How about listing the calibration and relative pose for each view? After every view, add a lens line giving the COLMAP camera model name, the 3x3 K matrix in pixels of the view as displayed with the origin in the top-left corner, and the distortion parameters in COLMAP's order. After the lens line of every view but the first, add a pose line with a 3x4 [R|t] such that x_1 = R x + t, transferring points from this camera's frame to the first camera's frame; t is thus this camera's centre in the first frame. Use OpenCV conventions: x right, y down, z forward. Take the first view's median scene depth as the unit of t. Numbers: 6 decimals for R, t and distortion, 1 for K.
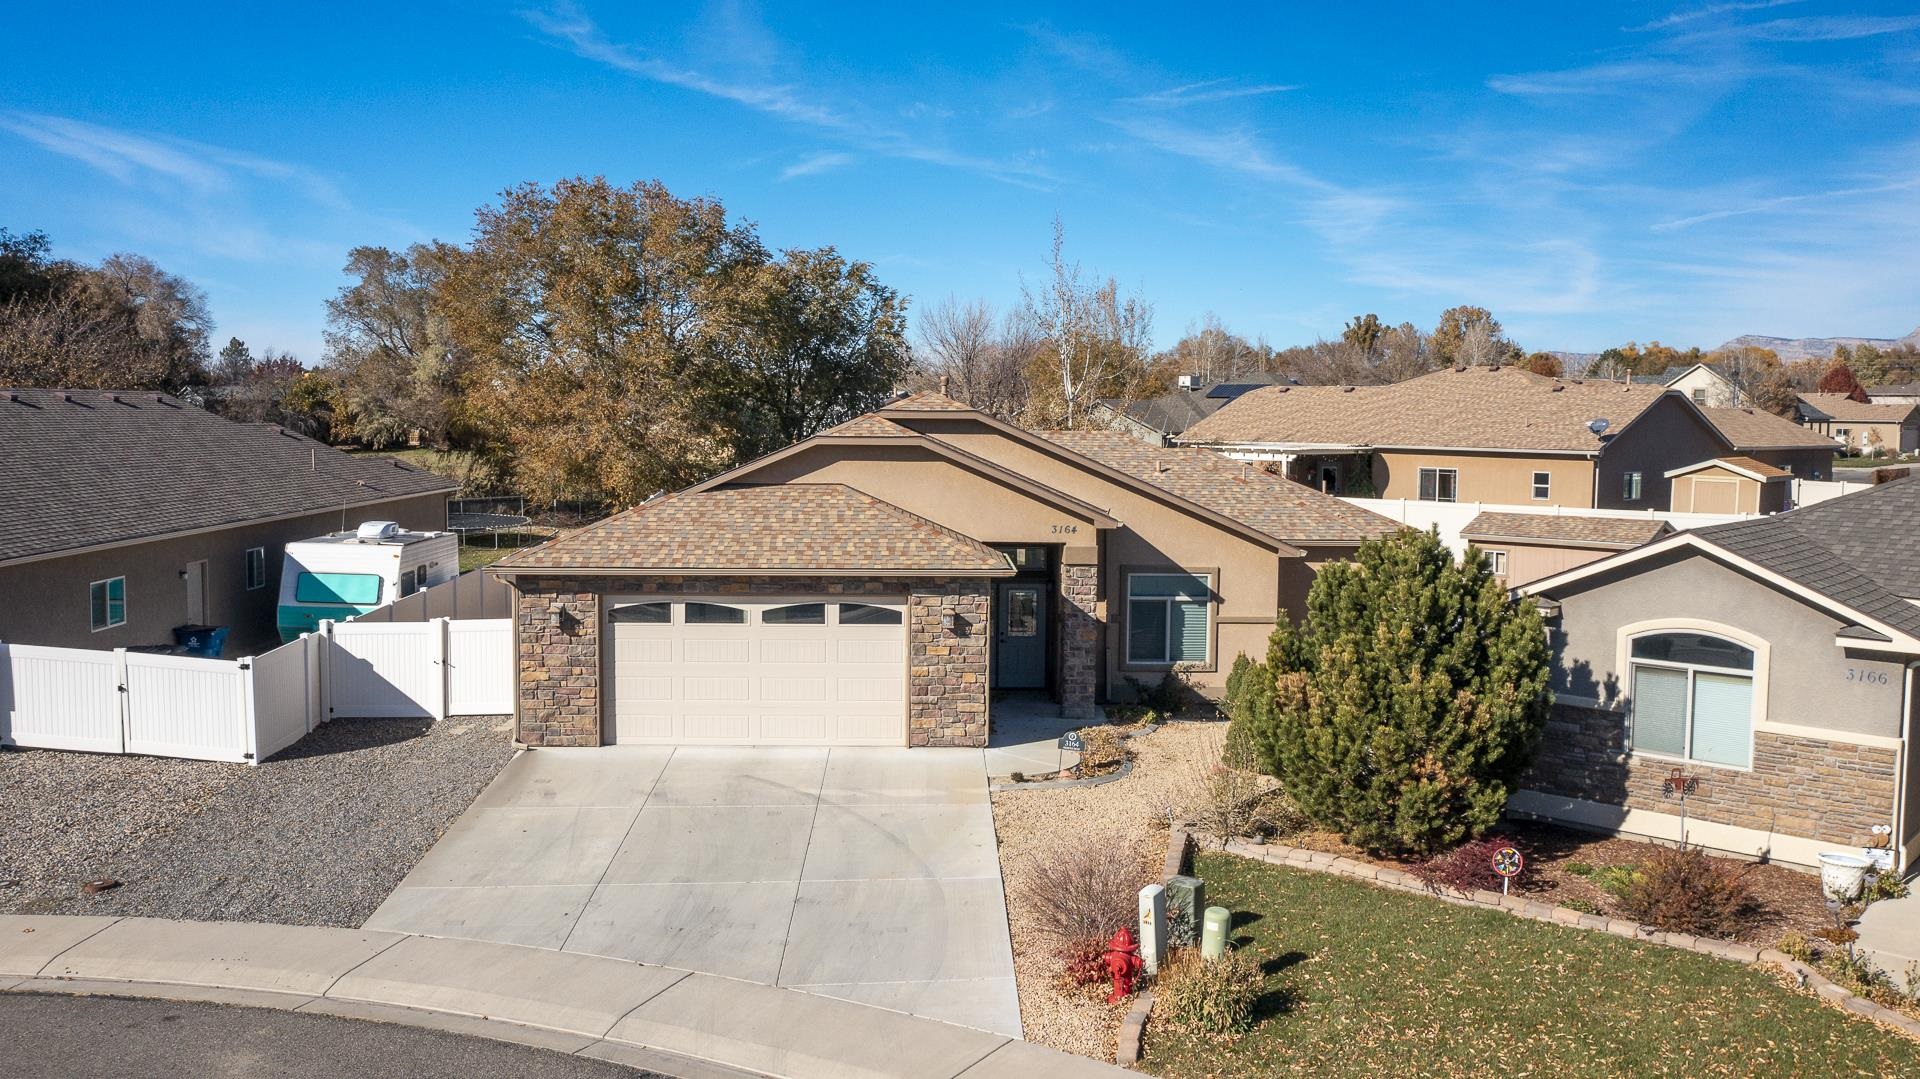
lens RADIAL K [[1506.2, 0, 960.0], [0, 1506.2, 539.5], [0, 0, 1]] dist [-0.018303, 0.008312]
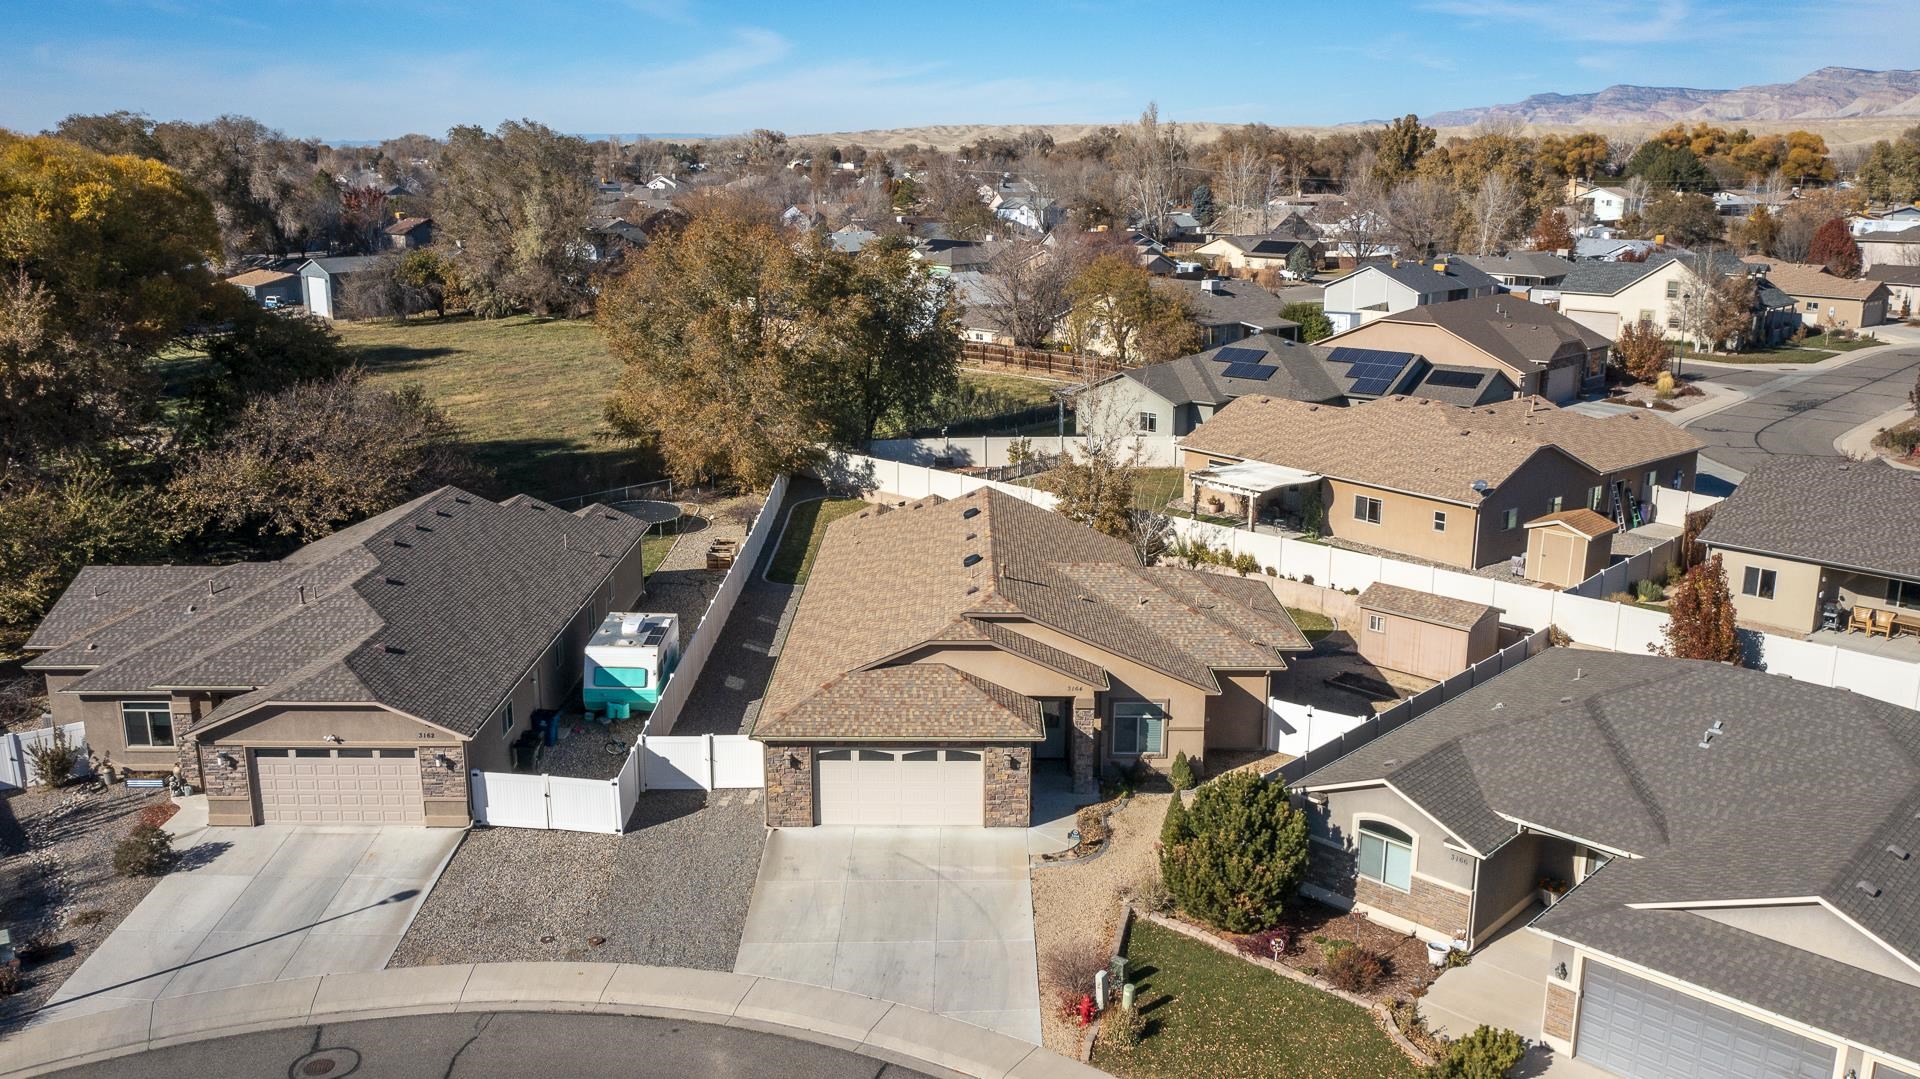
lens RADIAL K [[1489.1, 0, 960.0], [0, 1489.1, 539.5], [0, 0, 1]] dist [-0.018697, 0.001218]
pose [[0.999537, 0.000640, -0.030421, -0.009997], [0.004309, 0.986721, 0.162366, -0.486698], [0.030121, -0.162422, 0.986262, -0.687527]]
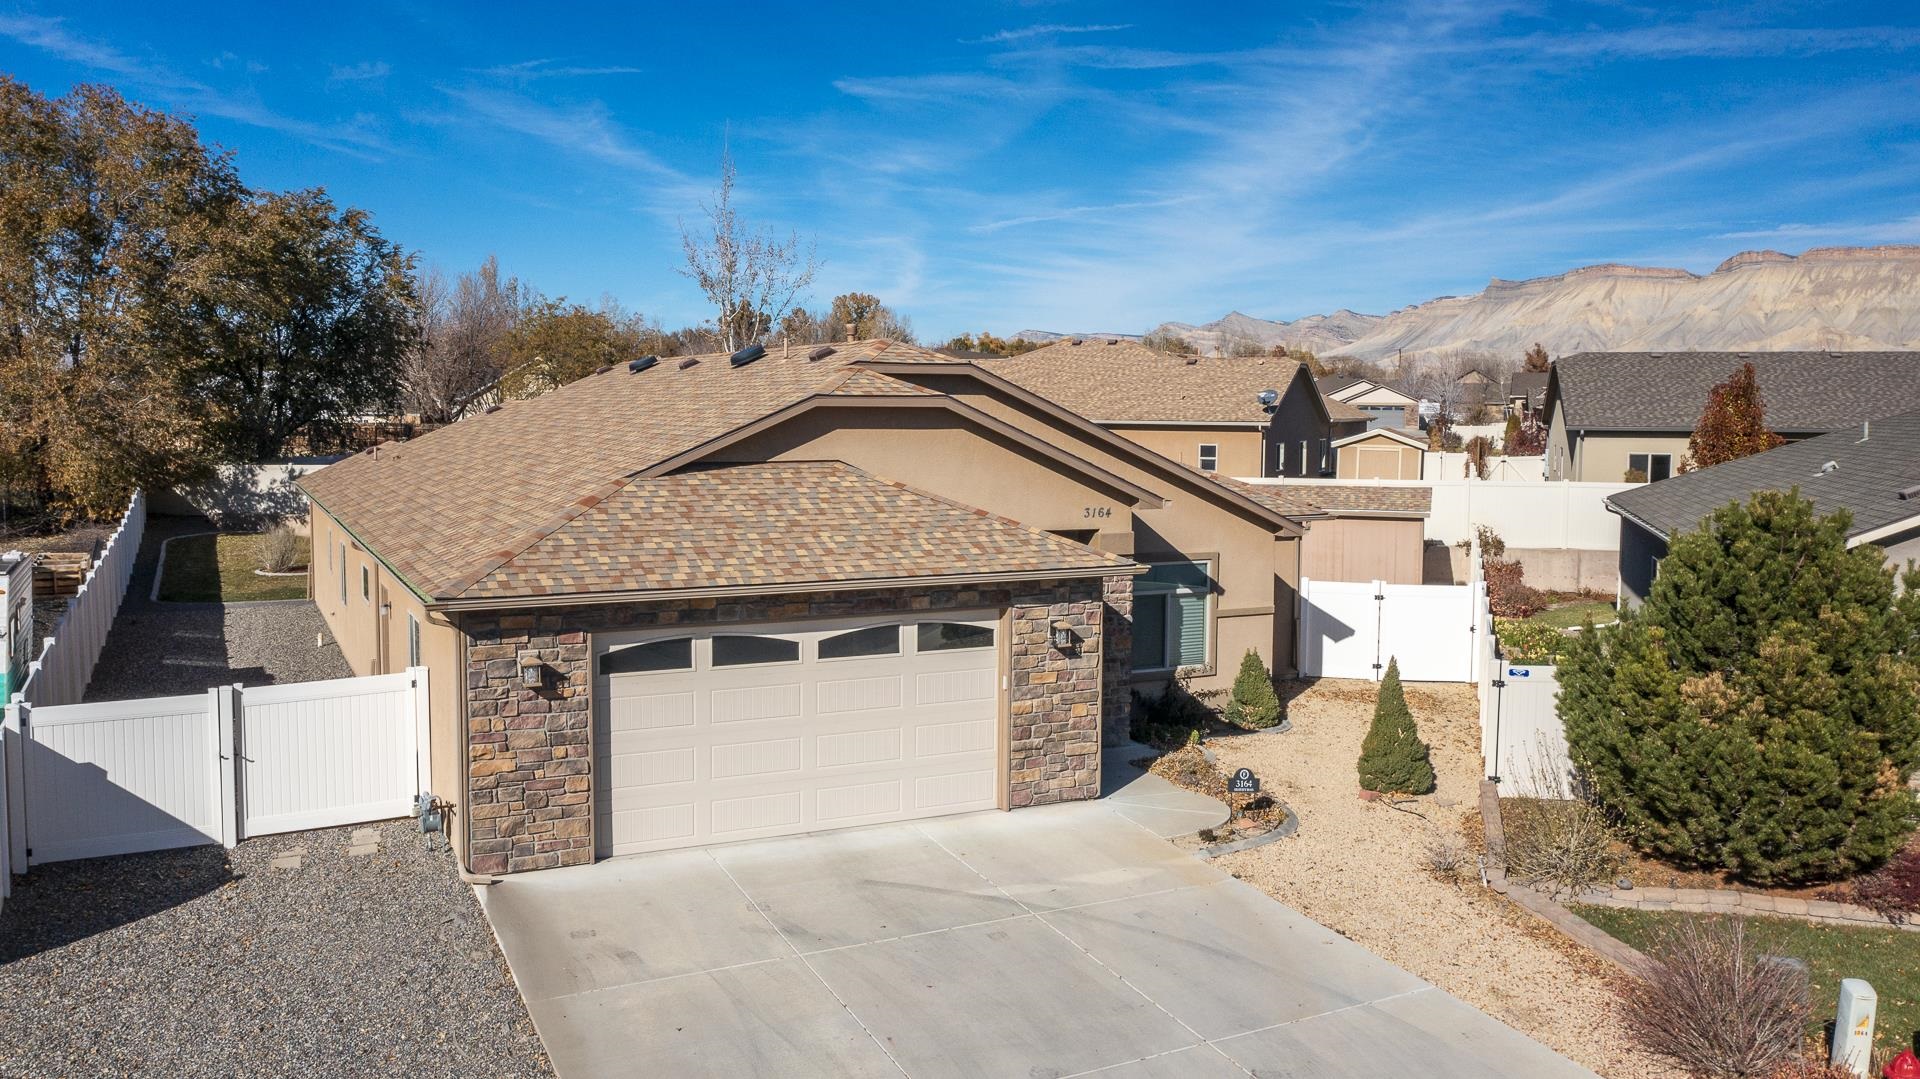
lens RADIAL K [[1506.2, 0, 960.0], [0, 1506.2, 539.5], [0, 0, 1]] dist [-0.018303, 0.008312]
pose [[0.907760, -0.040237, 0.417555, -0.362563], [0.037008, 0.999190, 0.015829, -0.008500], [-0.417854, 0.001084, 0.908514, 0.333660]]
